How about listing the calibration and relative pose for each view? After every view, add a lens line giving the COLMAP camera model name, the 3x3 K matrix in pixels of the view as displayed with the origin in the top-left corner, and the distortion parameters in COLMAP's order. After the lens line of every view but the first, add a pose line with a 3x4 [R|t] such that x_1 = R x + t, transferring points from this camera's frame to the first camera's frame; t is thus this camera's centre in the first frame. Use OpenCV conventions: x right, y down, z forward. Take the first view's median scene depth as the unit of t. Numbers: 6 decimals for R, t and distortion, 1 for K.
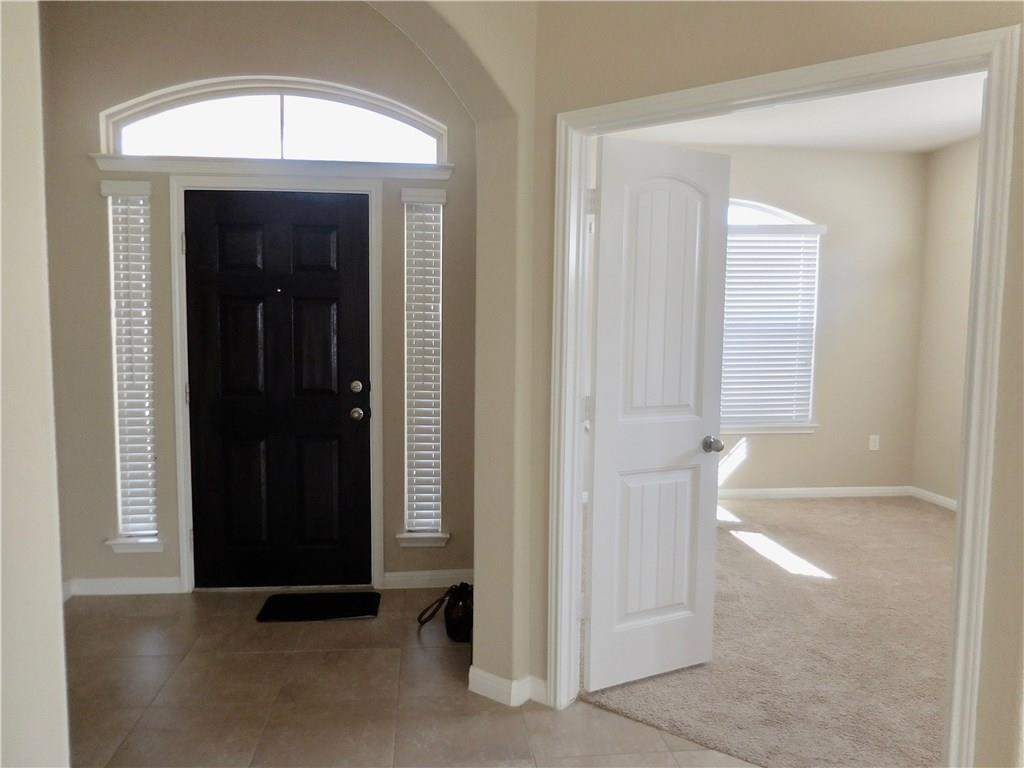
lens RADIAL K [[771.9, 0, 512.0], [0, 771.9, 384.0], [0, 0, 1]] dist [-0.019036, 0.000245]
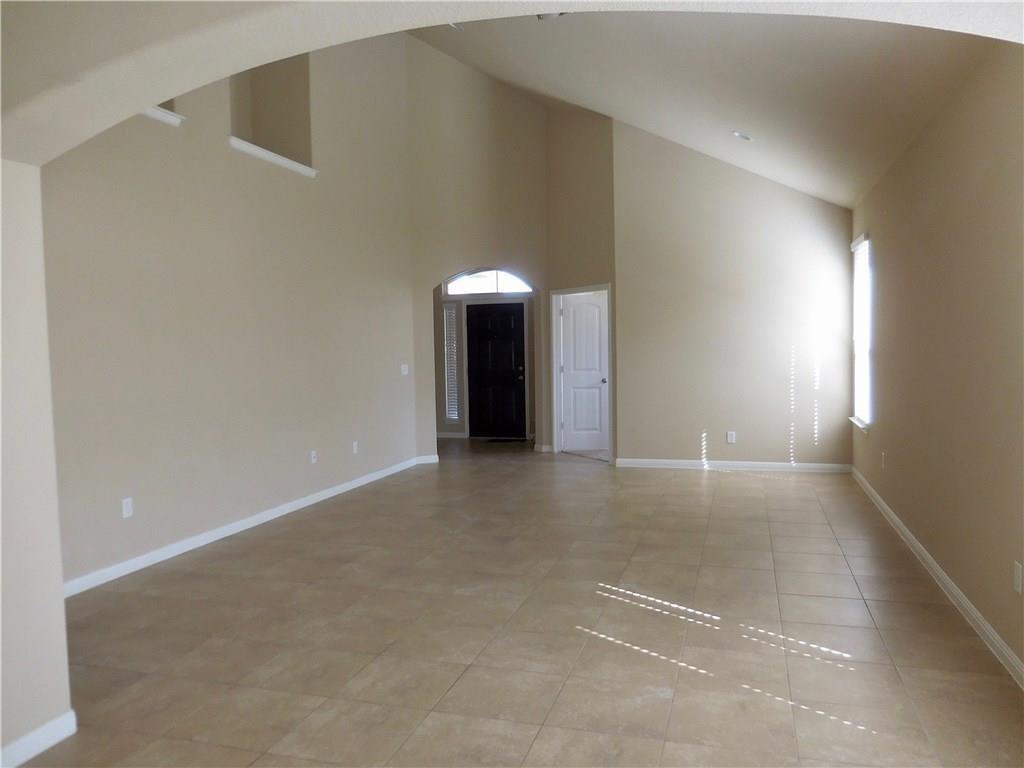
lens RADIAL K [[771.9, 0, 512.0], [0, 771.9, 384.0], [0, 0, 1]] dist [-0.019036, 0.000245]
pose [[0.921923, -0.003667, -0.387356, 1.181329], [-0.007473, 0.999601, -0.027248, 0.186521], [0.387301, 0.028015, 0.921528, -2.231119]]
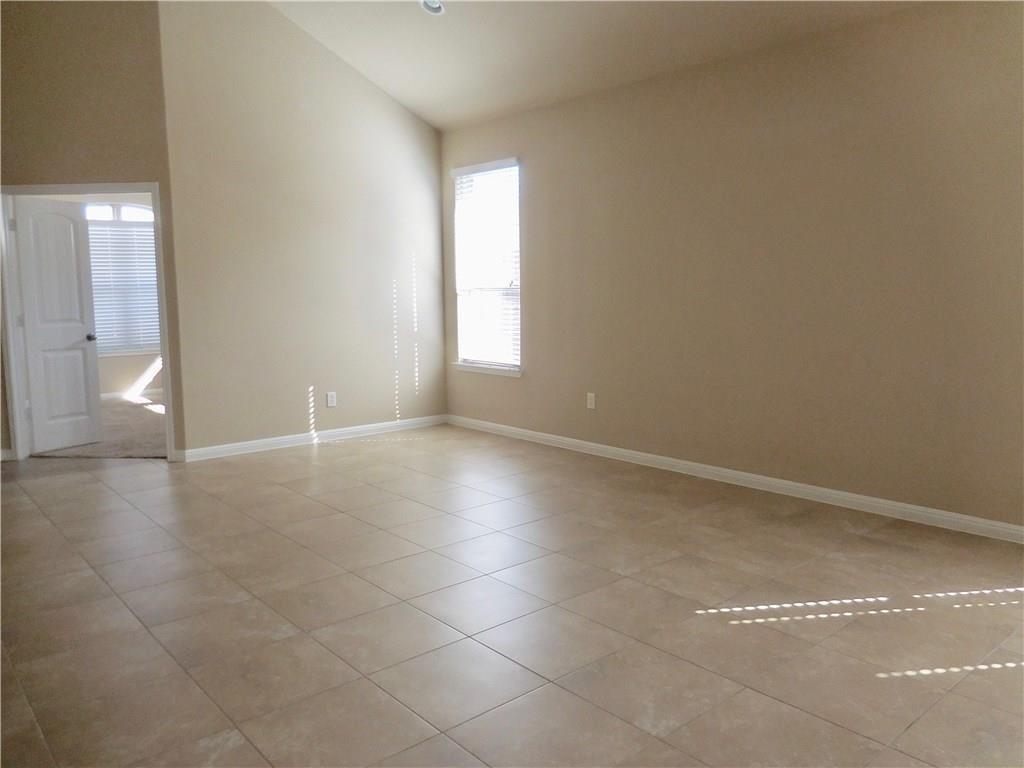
lens RADIAL K [[789.1, 0, 513.9], [0, 789.1, 383.6], [0, 0, 1]] dist [0.006761, 0.002809]
pose [[0.829655, -0.085113, 0.551750, 0.005673], [0.062506, 0.996258, 0.059694, 0.149564], [-0.554766, -0.015038, 0.831870, -1.519746]]
